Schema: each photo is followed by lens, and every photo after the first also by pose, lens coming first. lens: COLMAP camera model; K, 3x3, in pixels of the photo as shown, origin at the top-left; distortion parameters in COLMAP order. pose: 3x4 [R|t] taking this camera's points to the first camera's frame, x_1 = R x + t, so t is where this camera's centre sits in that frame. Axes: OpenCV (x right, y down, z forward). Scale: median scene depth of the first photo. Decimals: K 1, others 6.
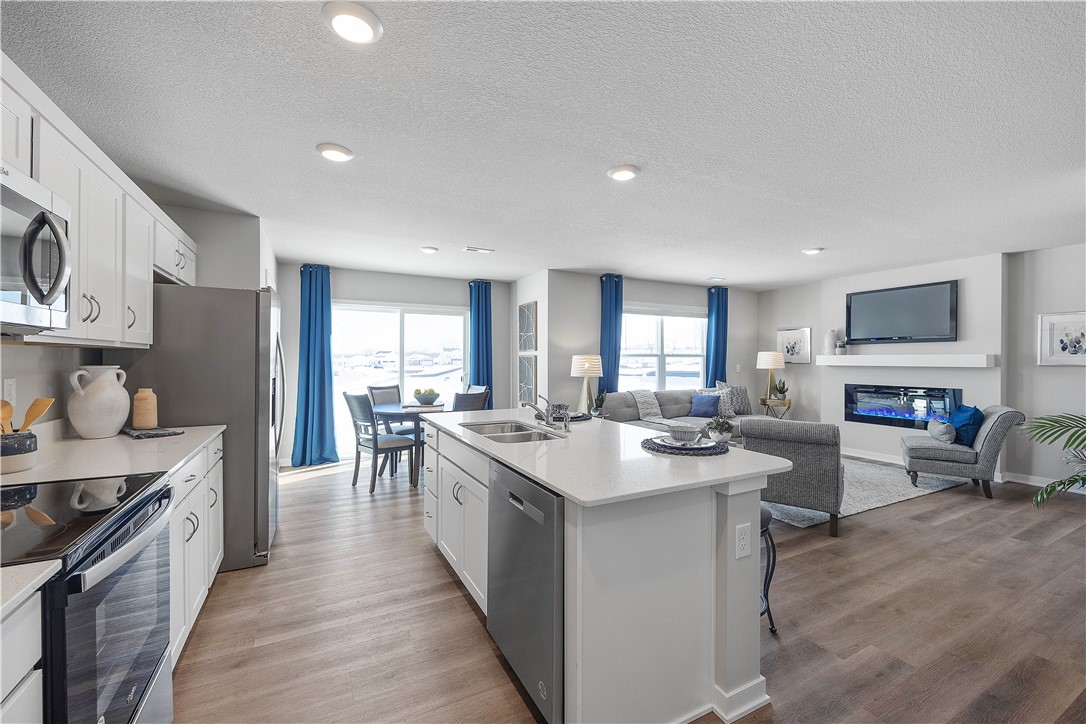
lens RADIAL K [[431.4, 0, 544.6], [0, 431.4, 361.4], [0, 0, 1]] dist [-0.002992, -0.000045]
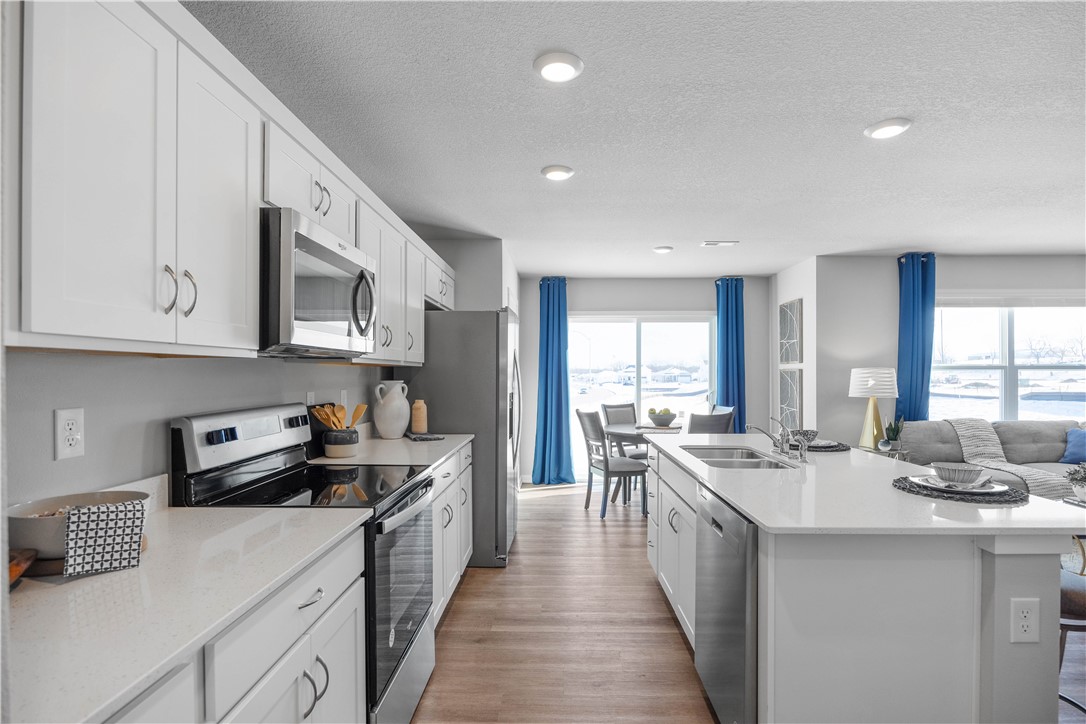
lens RADIAL K [[574.7, 0, 545.6], [0, 574.7, 379.9], [0, 0, 1]] dist [-0.009669, -0.000134]
pose [[0.856850, 0.000895, -0.515565, 0.183927], [0.001310, 0.999991, 0.003913, 0.001615], [0.515564, -0.004028, 0.856841, -0.175687]]
